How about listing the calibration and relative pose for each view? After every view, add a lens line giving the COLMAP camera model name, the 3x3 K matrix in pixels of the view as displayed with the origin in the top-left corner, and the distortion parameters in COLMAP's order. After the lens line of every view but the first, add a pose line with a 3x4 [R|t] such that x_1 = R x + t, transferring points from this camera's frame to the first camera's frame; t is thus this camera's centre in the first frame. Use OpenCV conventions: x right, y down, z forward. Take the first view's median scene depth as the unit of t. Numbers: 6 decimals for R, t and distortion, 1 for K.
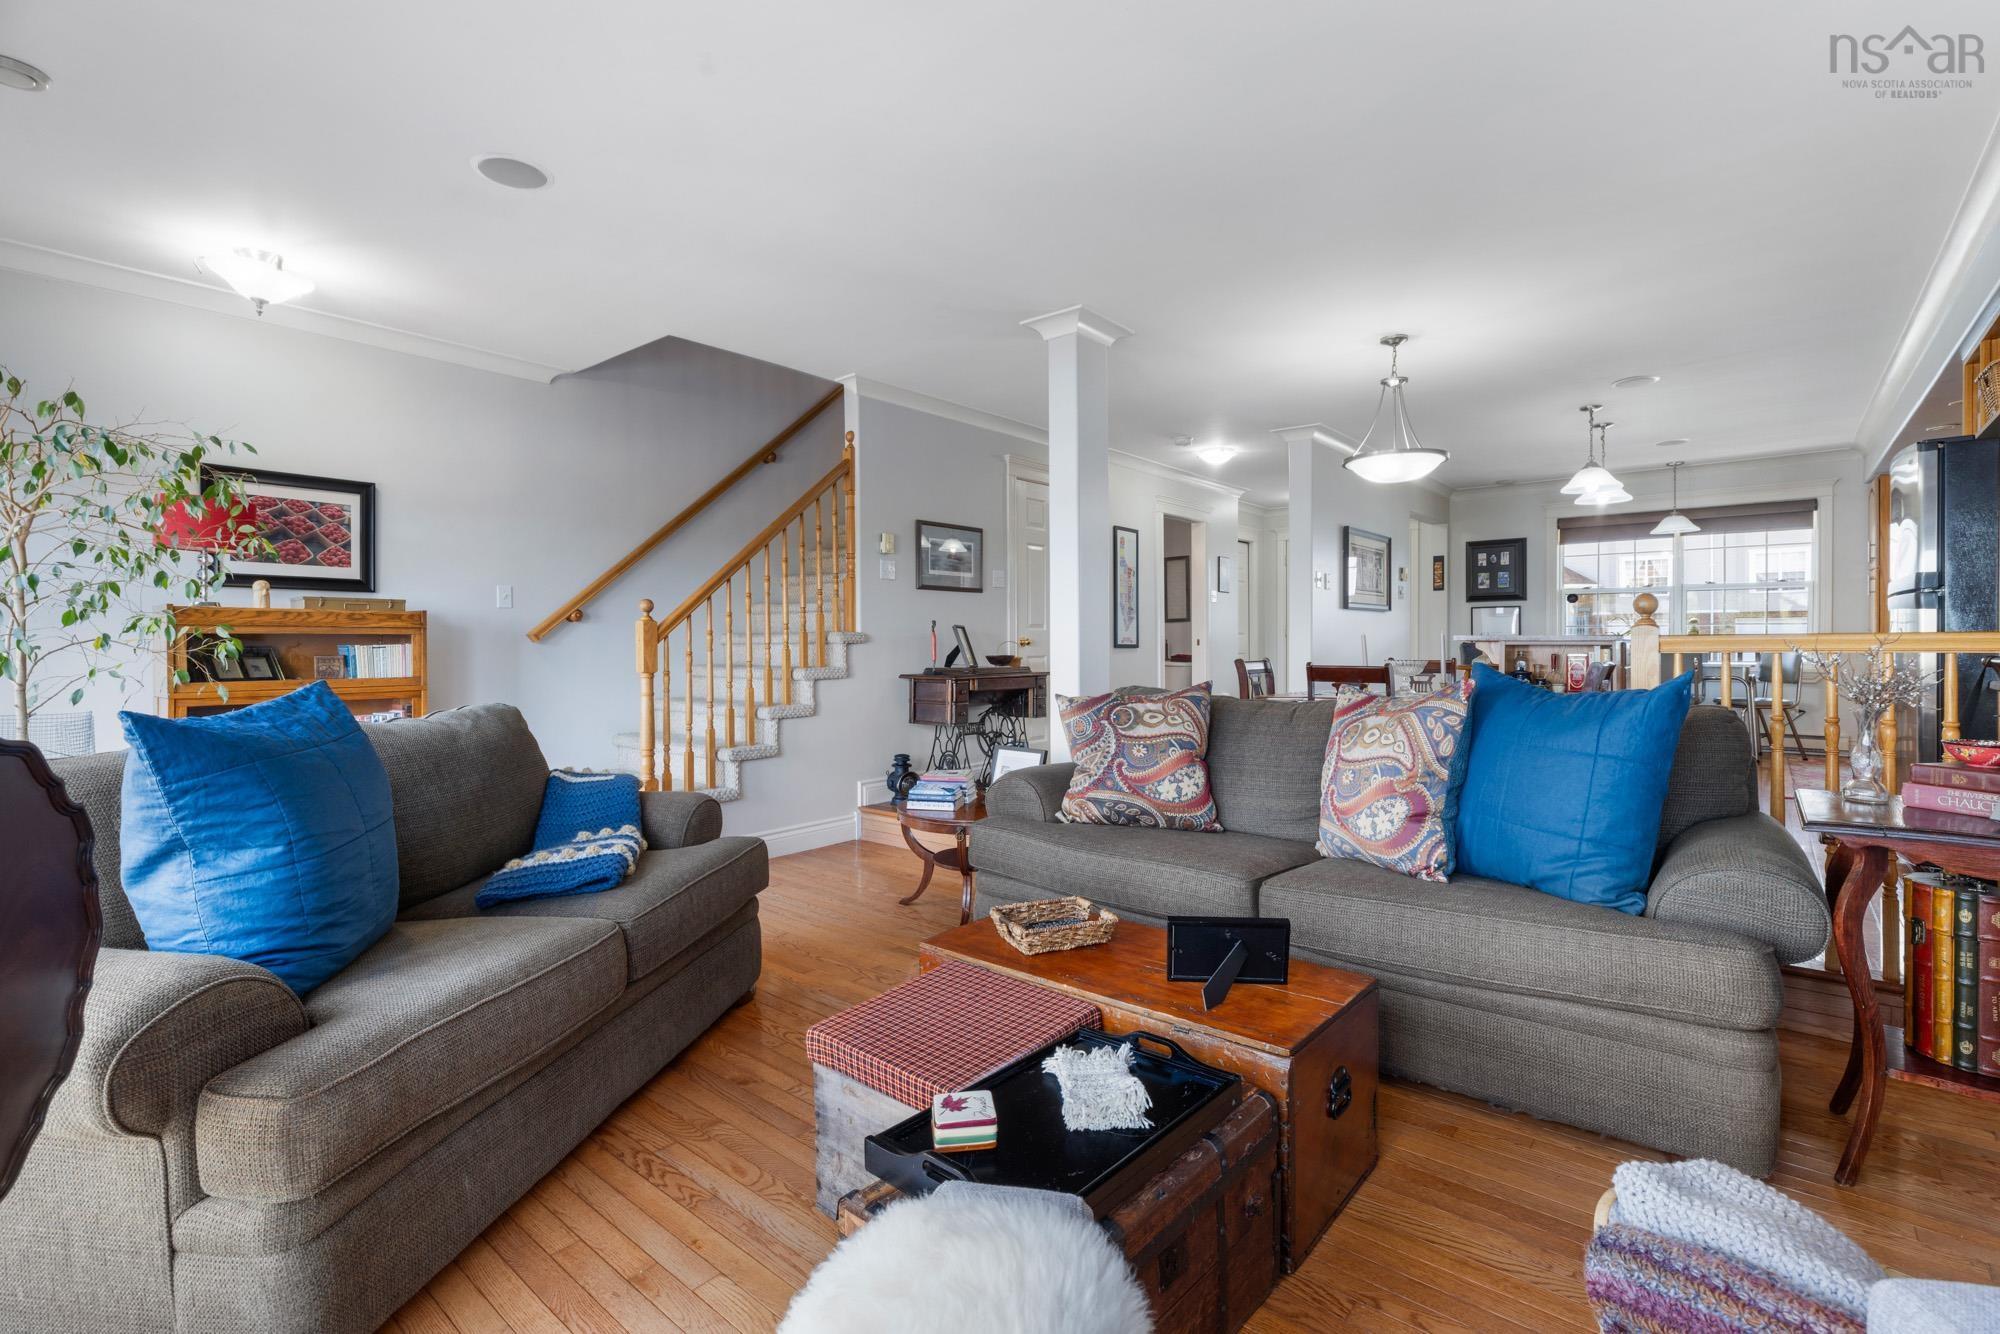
lens RADIAL K [[893.2, 0, 1002.2], [0, 893.2, 654.7], [0, 0, 1]] dist [0.003020, 0.001314]
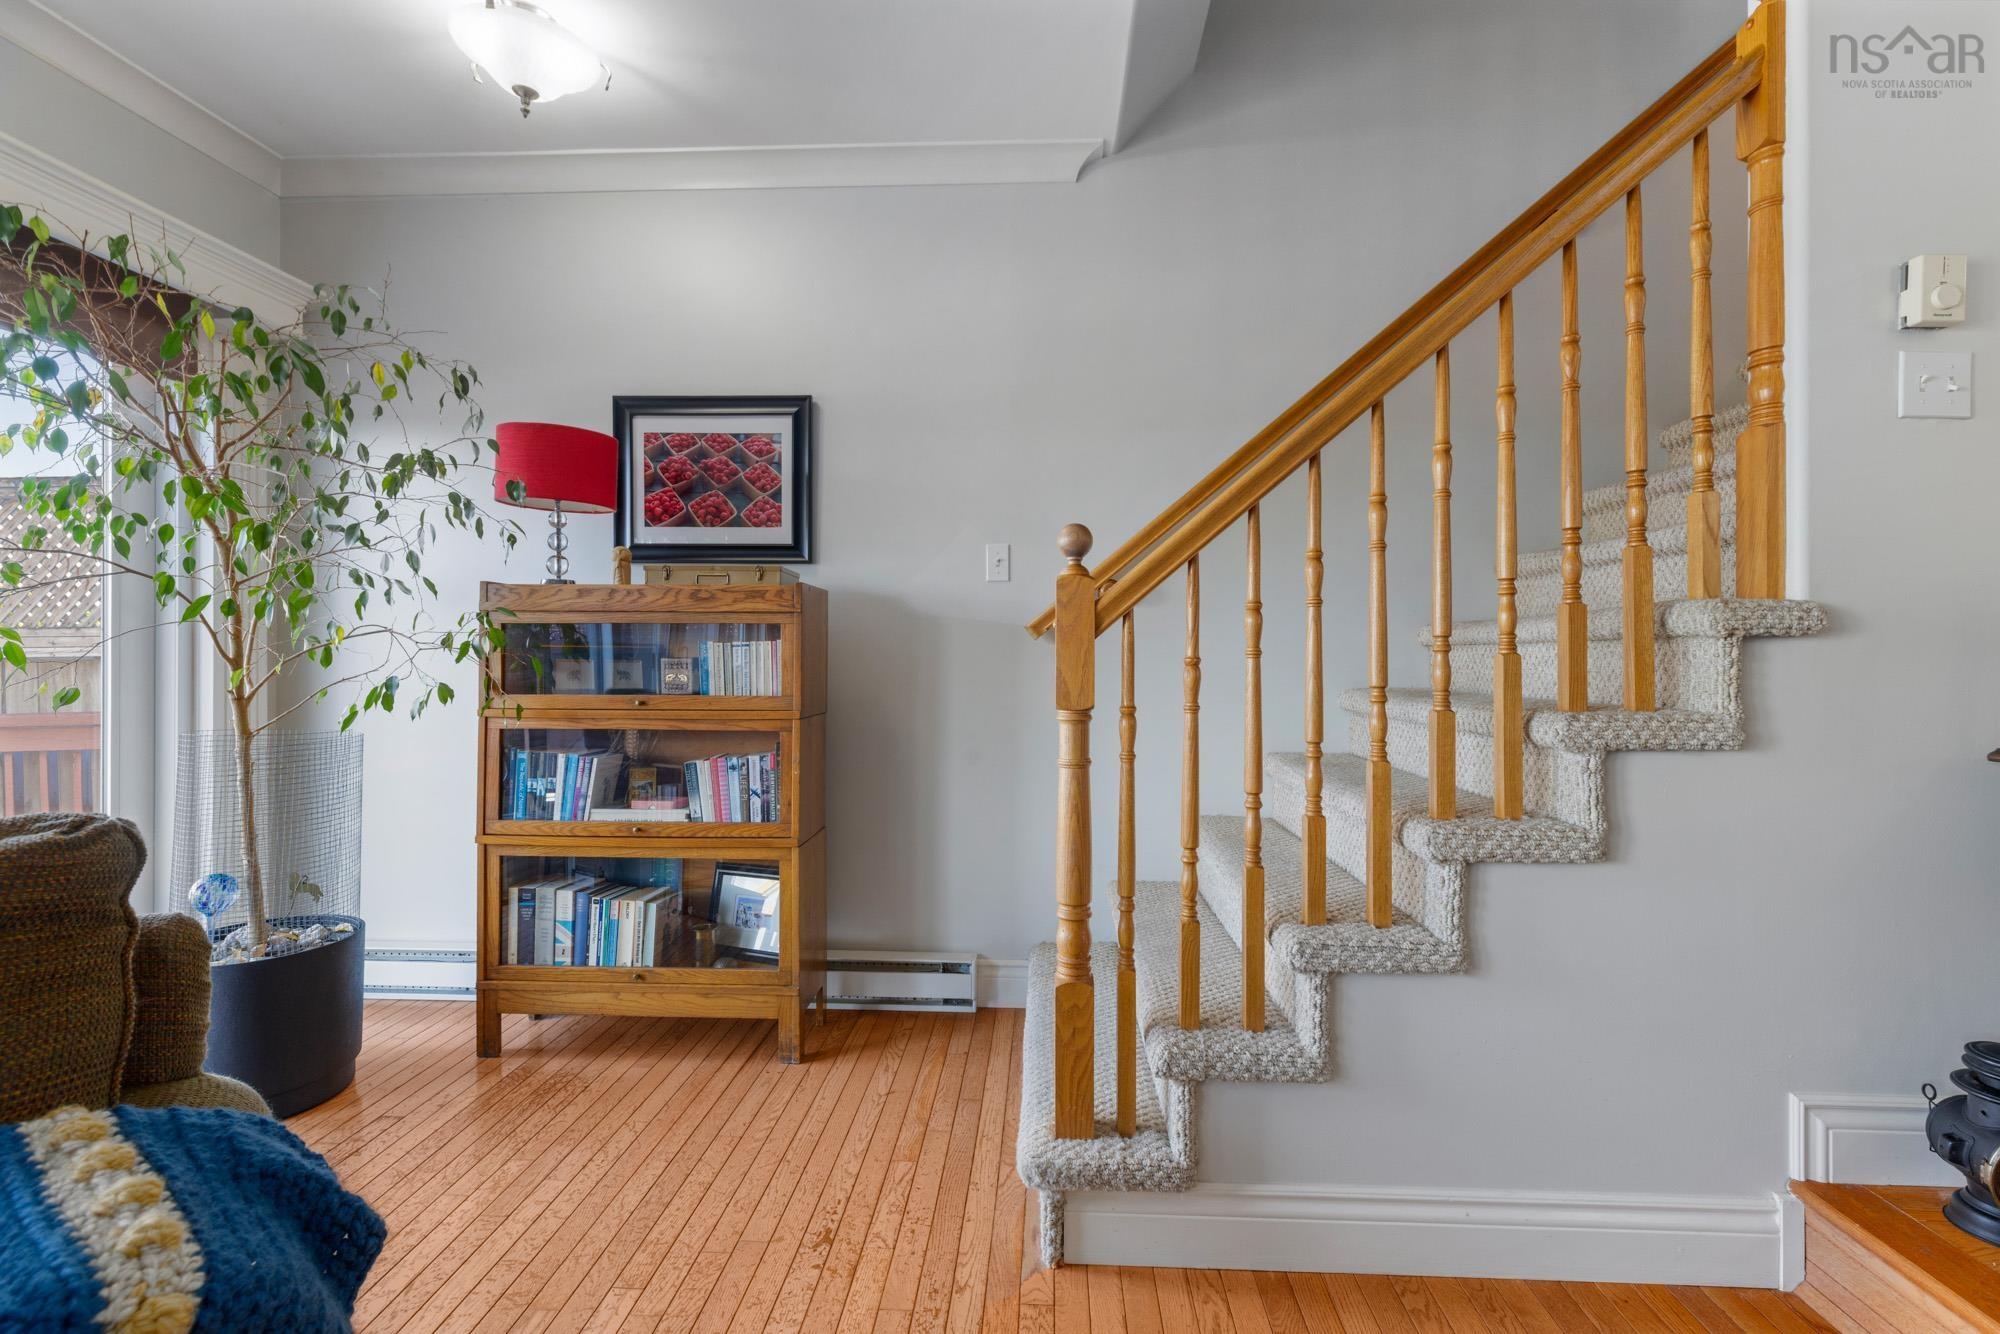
lens RADIAL K [[893.2, 0, 1006.2], [0, 893.2, 655.5], [0, 0, 1]] dist [0.003020, 0.001314]
pose [[0.610577, 0.003817, -0.791948, -0.100673], [-0.016272, 0.999838, -0.007726, 0.000228], [0.791790, 0.017603, 0.610540, 0.726894]]
